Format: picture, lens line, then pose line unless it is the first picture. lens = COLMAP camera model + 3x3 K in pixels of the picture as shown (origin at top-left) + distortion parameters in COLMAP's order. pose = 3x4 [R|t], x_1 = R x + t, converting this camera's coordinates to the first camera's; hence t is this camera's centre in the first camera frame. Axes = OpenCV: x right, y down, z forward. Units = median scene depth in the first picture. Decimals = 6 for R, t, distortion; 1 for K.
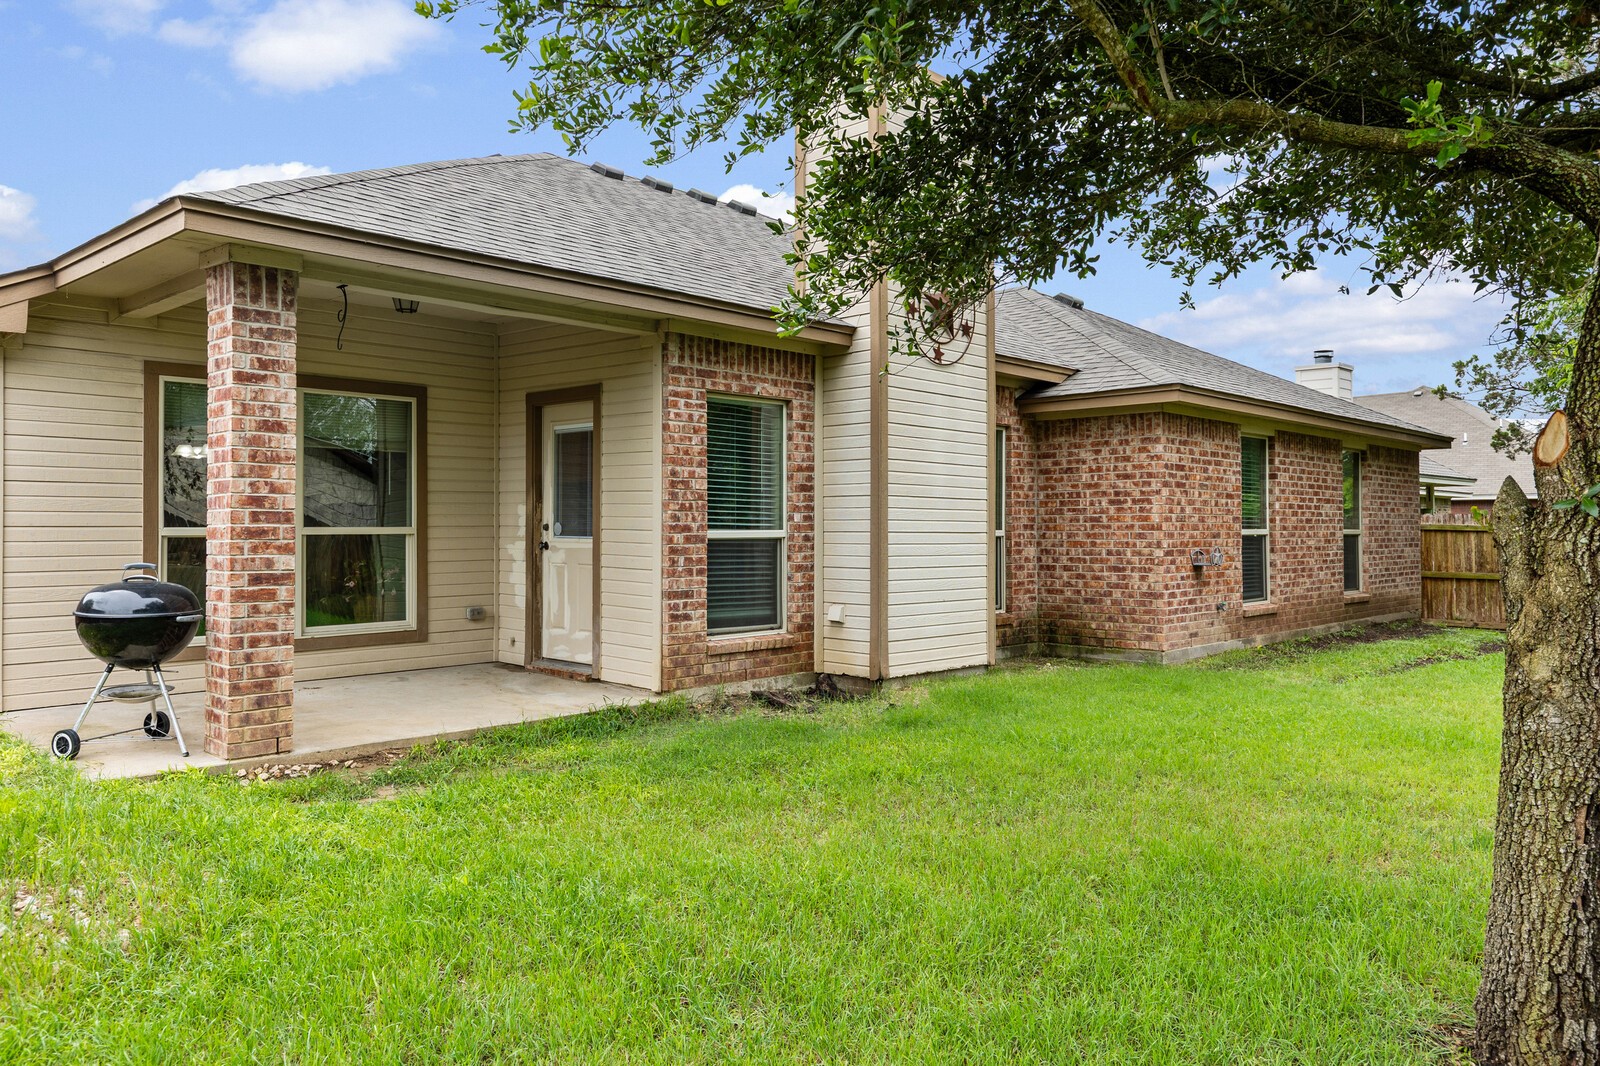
lens RADIAL K [[1118.9, 0, 787.8], [0, 1118.9, 507.8], [0, 0, 1]] dist [0.031557, 0.003454]
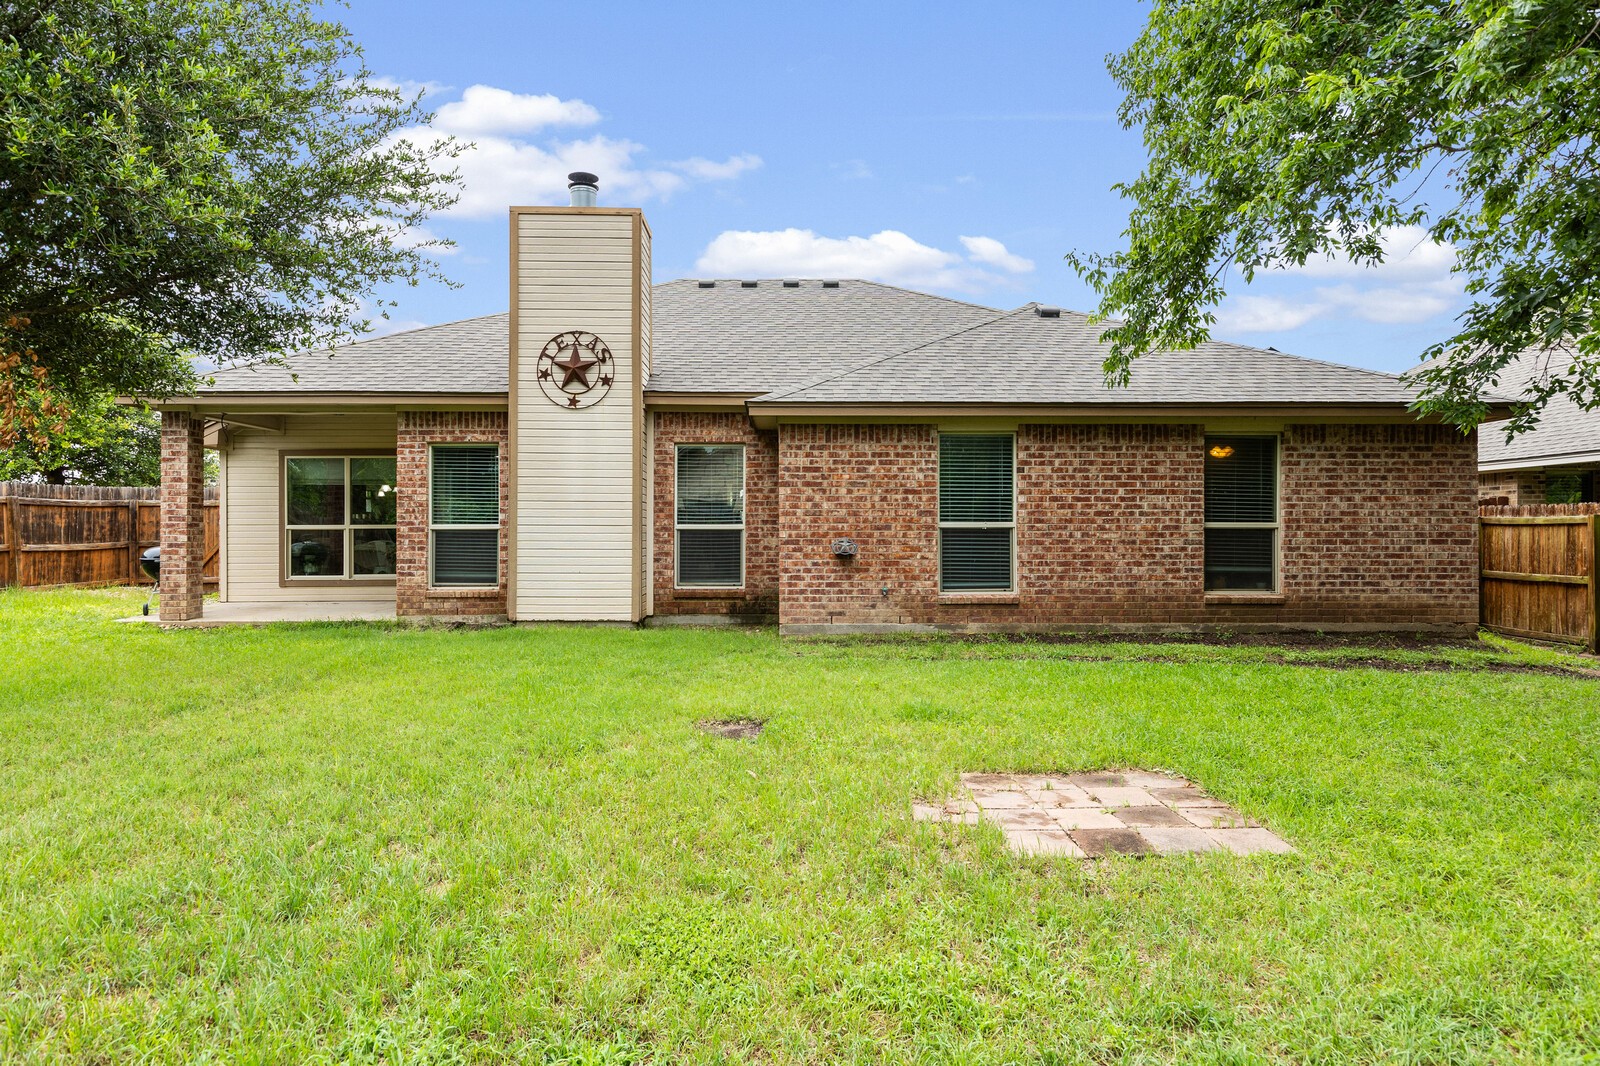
lens RADIAL K [[839.1, 0, 805.0], [0, 839.1, 533.0], [0, 0, 1]] dist [0.004379, -0.001422]
pose [[0.718846, 0.000163, -0.695170, 1.172169], [0.014475, 0.999780, 0.015203, 0.020867], [0.695019, -0.020991, 0.718685, 0.456157]]
